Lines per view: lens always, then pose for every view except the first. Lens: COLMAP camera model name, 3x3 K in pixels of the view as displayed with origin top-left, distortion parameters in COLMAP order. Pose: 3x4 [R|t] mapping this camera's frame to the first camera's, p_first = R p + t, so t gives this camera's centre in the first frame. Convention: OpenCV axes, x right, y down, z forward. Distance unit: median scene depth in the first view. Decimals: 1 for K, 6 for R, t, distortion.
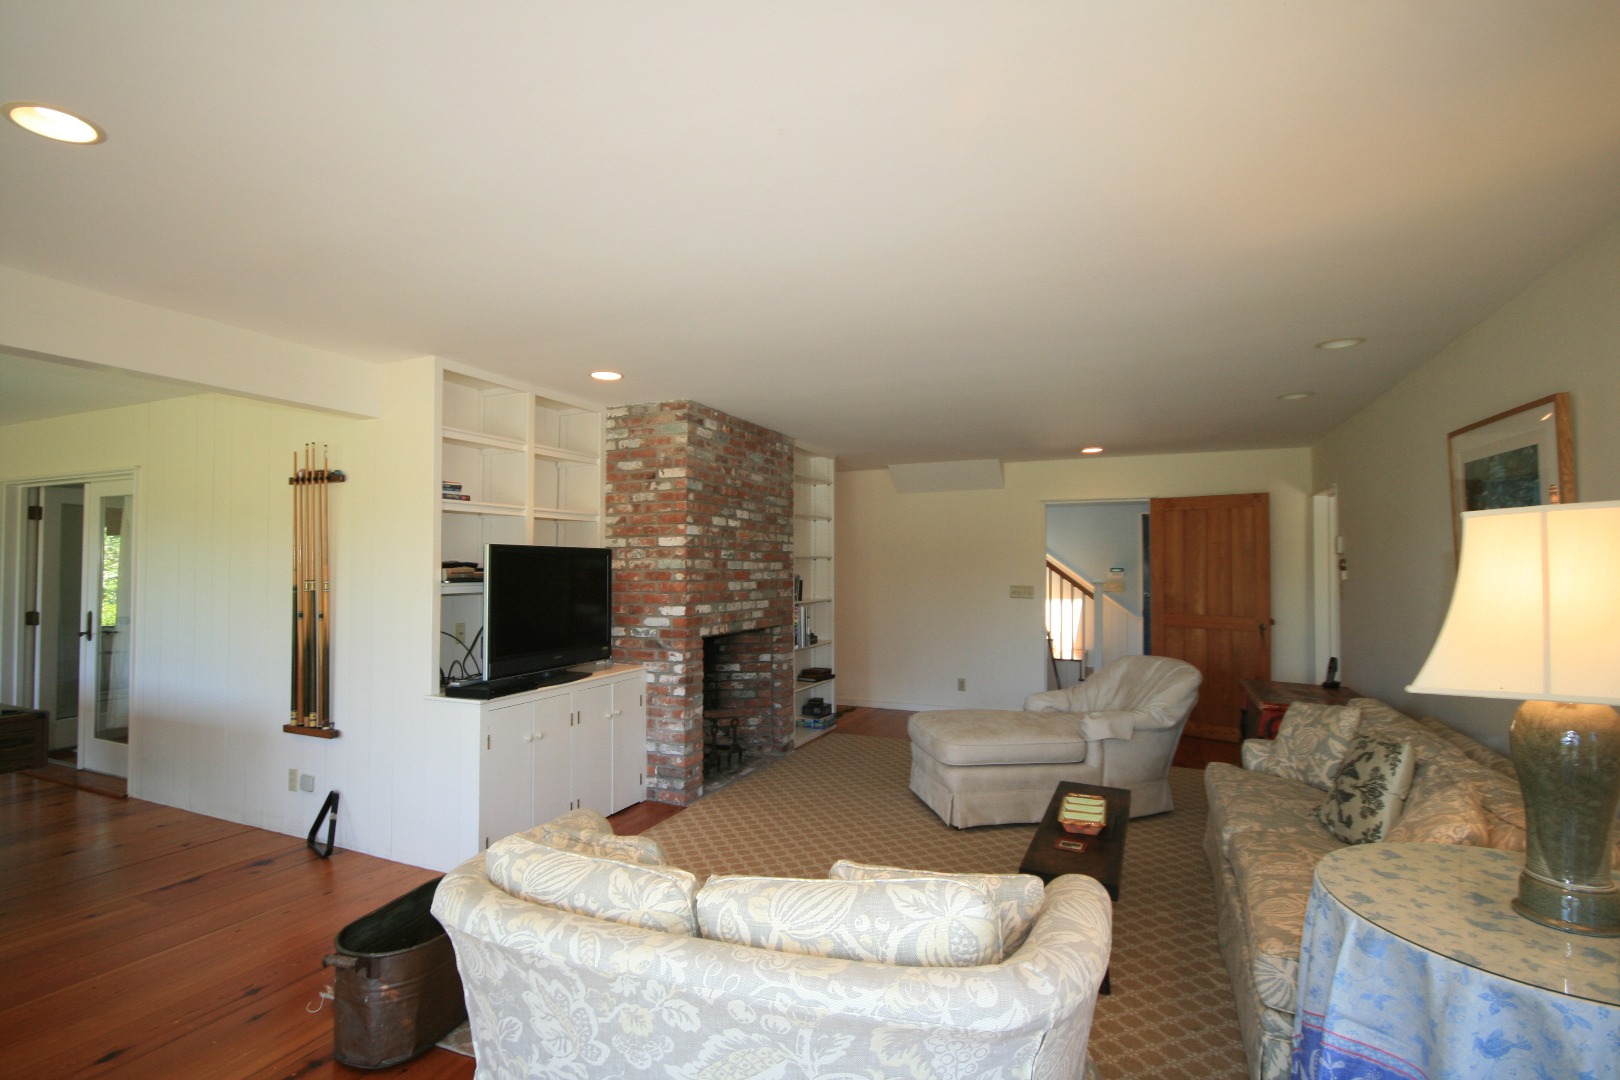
lens RADIAL K [[759.0, 0, 803.5], [0, 759.0, 543.2], [0, 0, 1]] dist [0.007688, -0.008543]
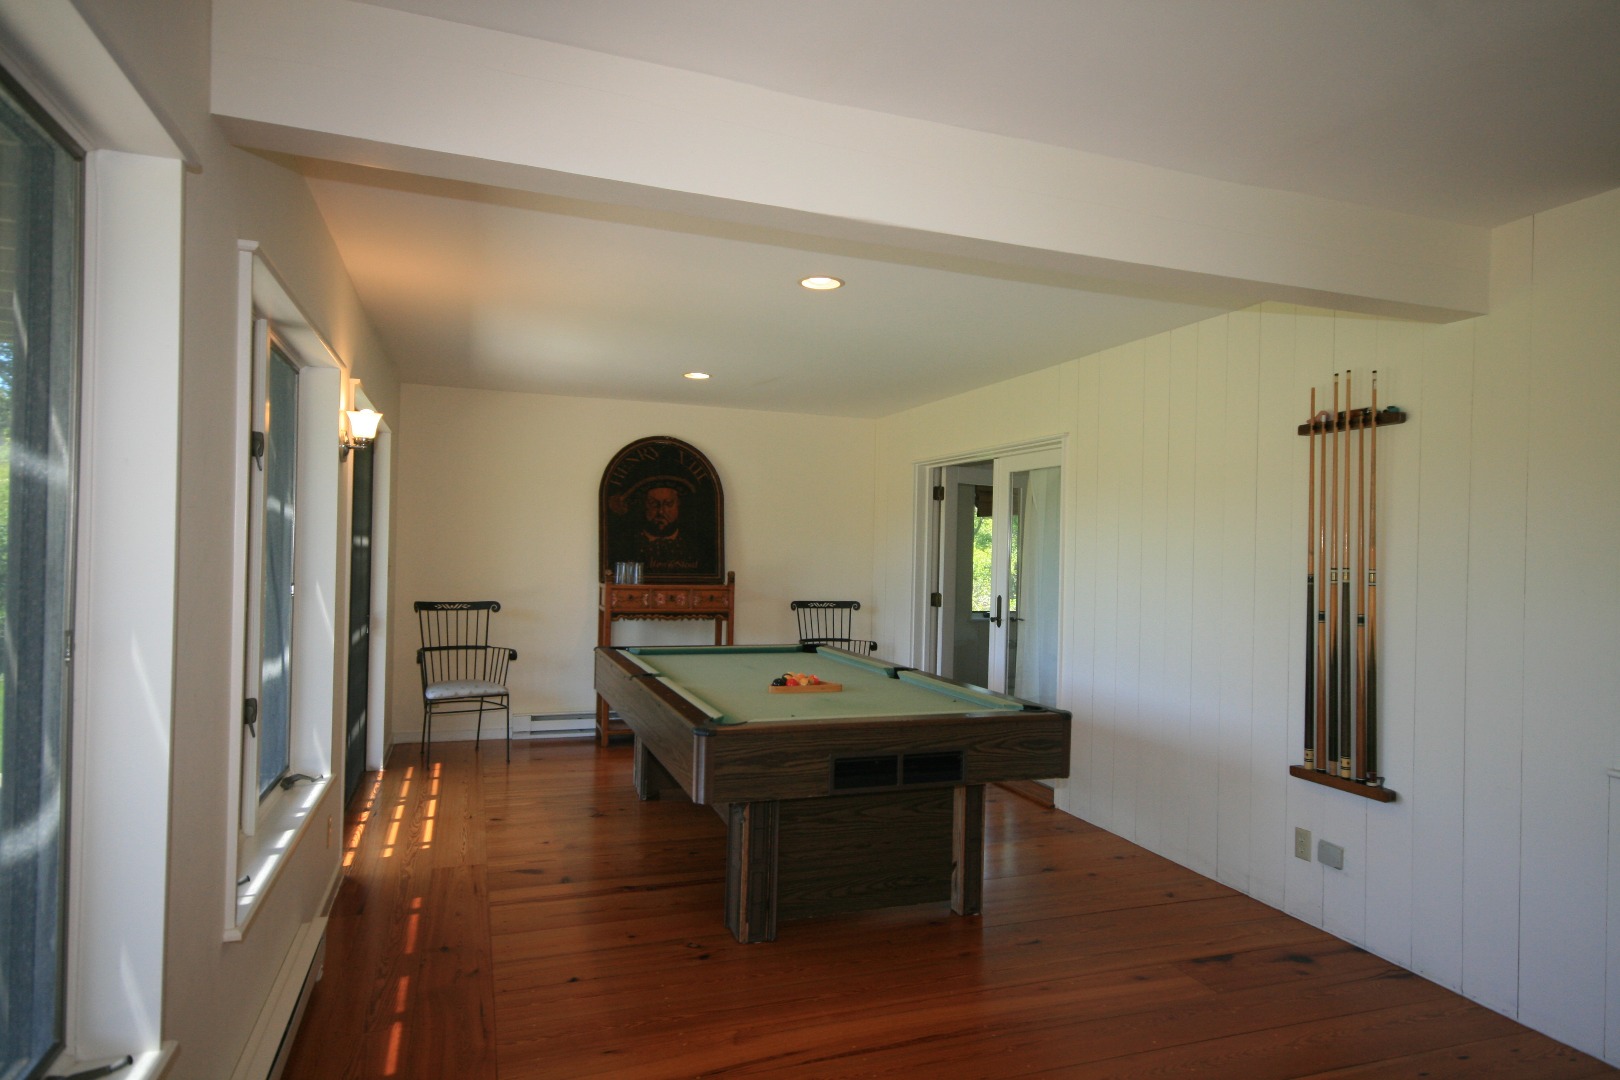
lens RADIAL K [[947.8, 0, 819.4], [0, 947.8, 541.4], [0, 0, 1]] dist [0.023585, -0.000477]
pose [[0.696634, 0.006765, -0.717395, -0.346507], [0.001206, 0.999943, 0.010601, 0.013939], [0.717425, -0.008250, 0.696587, 0.040494]]
